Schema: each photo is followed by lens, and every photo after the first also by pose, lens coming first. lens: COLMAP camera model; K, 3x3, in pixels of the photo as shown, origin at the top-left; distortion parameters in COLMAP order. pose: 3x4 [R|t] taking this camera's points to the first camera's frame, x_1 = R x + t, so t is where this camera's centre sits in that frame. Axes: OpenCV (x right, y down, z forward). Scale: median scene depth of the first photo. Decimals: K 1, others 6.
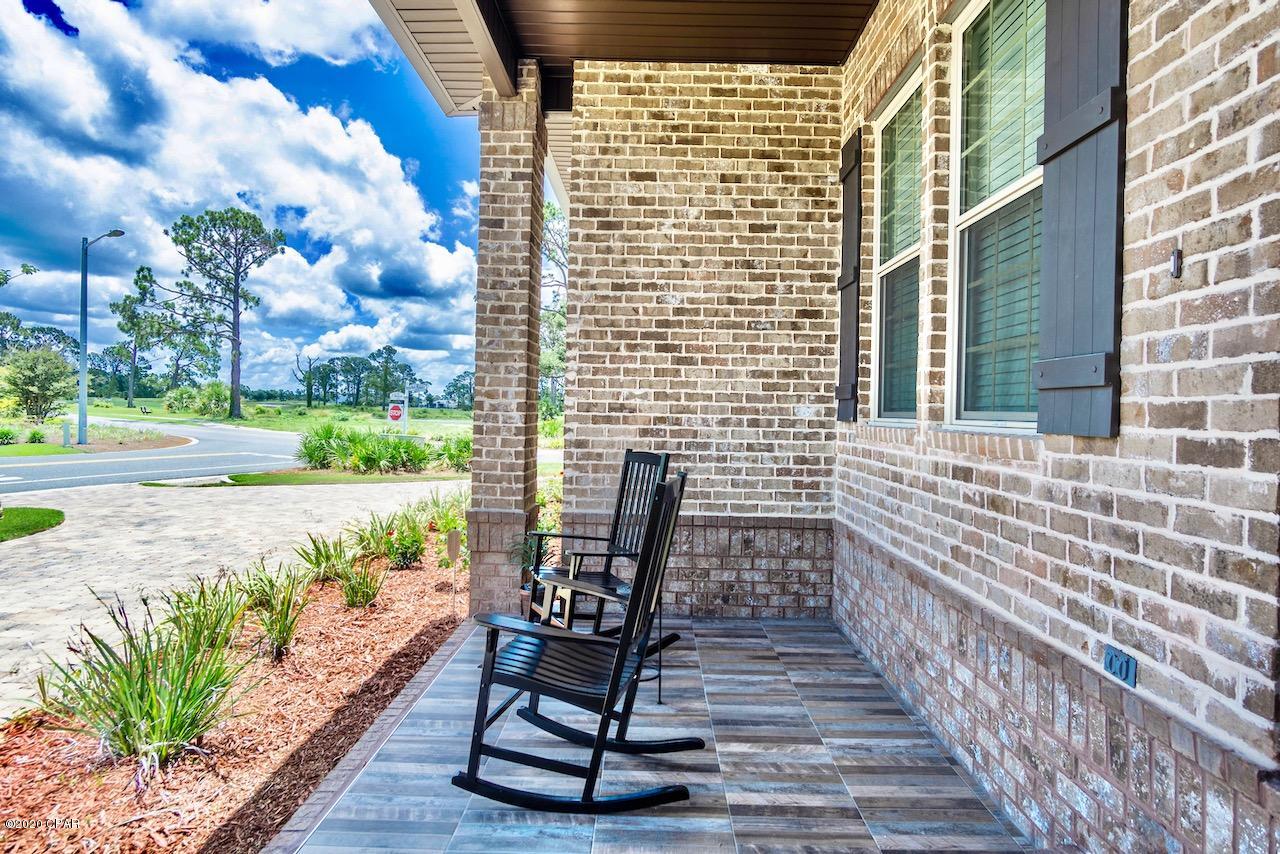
lens RADIAL K [[695.4, 0, 641.6], [0, 695.4, 406.4], [0, 0, 1]] dist [-0.001729, -0.000035]
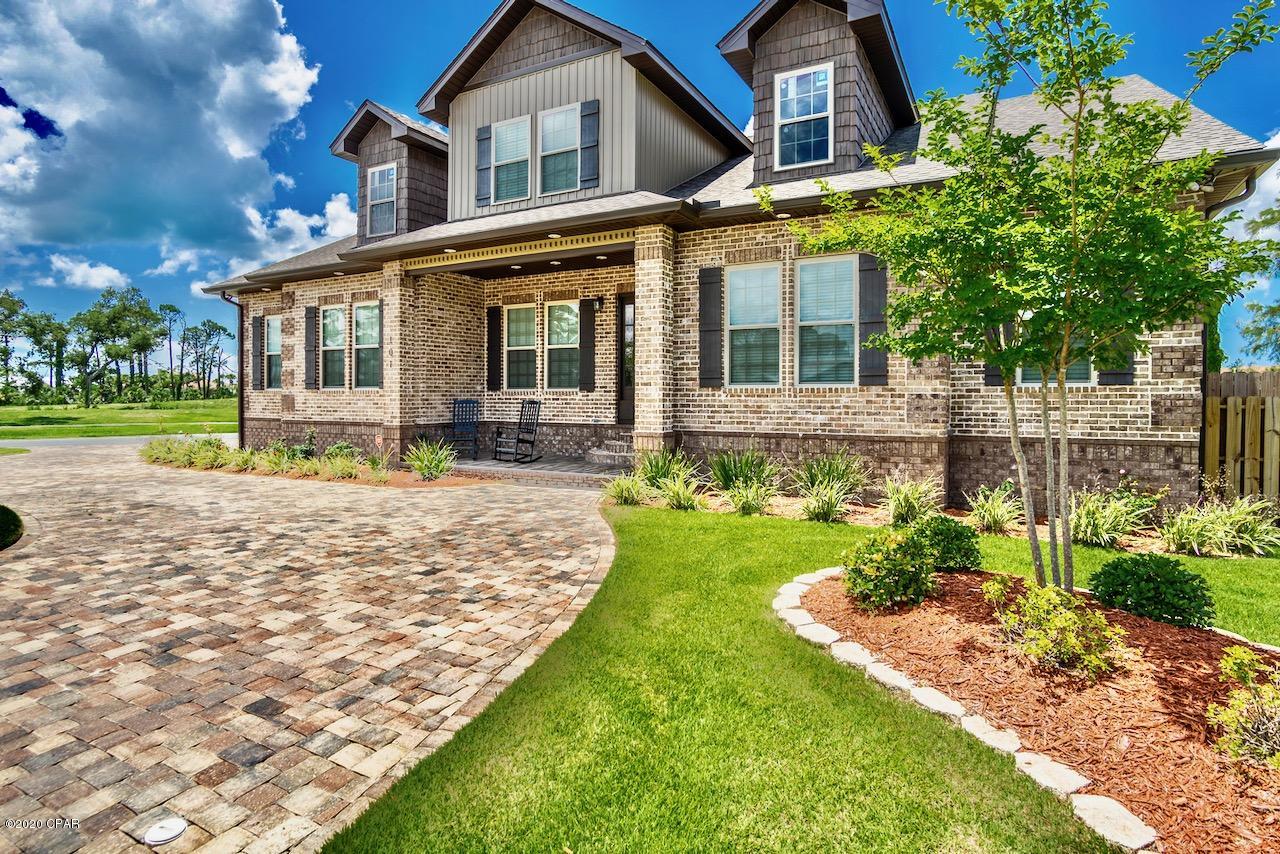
lens RADIAL K [[695.4, 0, 641.6], [0, 695.4, 406.4], [0, 0, 1]] dist [-0.001729, -0.000035]
pose [[0.471040, -0.031480, 0.881550, -3.931161], [0.004194, 0.999432, 0.033448, -0.020931], [-0.882102, -0.012059, 0.470905, -2.042840]]
